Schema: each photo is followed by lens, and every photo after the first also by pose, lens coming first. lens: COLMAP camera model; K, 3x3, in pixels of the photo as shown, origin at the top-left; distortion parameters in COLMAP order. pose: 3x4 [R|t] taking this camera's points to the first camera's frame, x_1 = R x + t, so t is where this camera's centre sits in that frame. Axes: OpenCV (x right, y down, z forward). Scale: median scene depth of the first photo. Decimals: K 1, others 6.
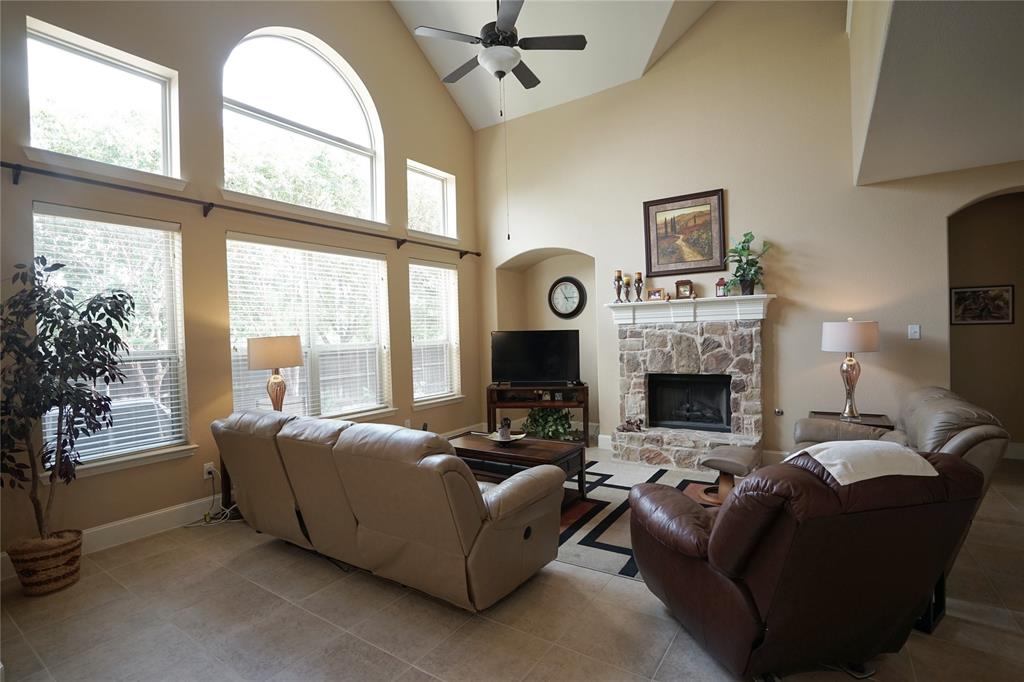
lens RADIAL K [[485.4, 0, 512.0], [0, 485.4, 341.0], [0, 0, 1]] dist [-0.060271, 0.024914]
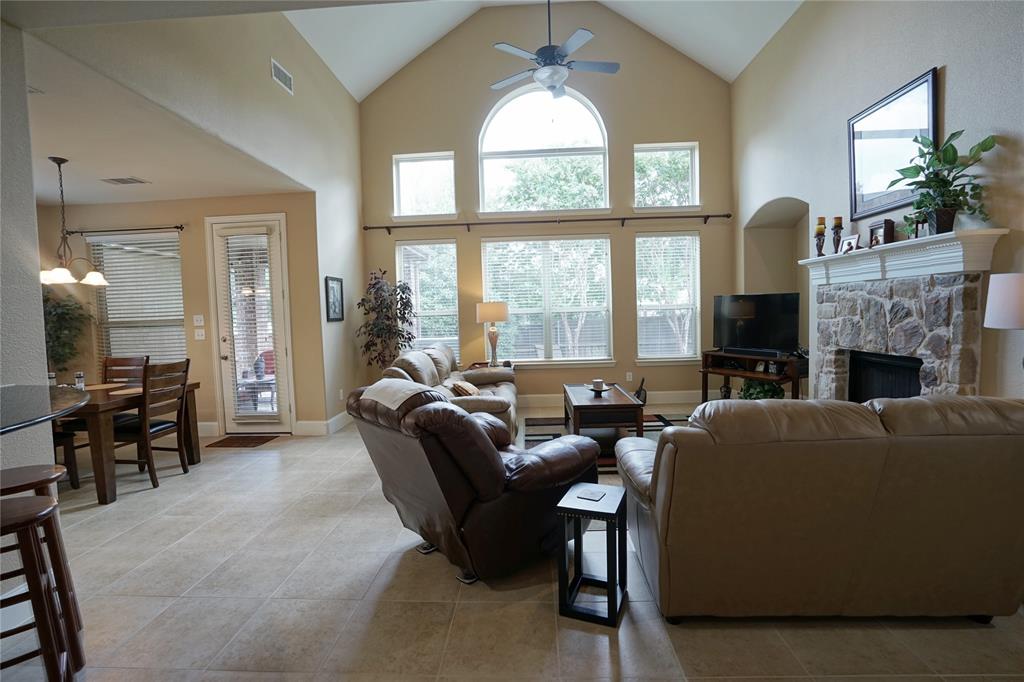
lens RADIAL K [[471.7, 0, 512.0], [0, 471.7, 341.0], [0, 0, 1]] dist [-0.059767, 0.023204]
pose [[0.517539, 0.066058, -0.853106, 0.676504], [0.000461, 0.996994, 0.077479, -0.002424], [0.855659, -0.040492, 0.515953, 0.188020]]
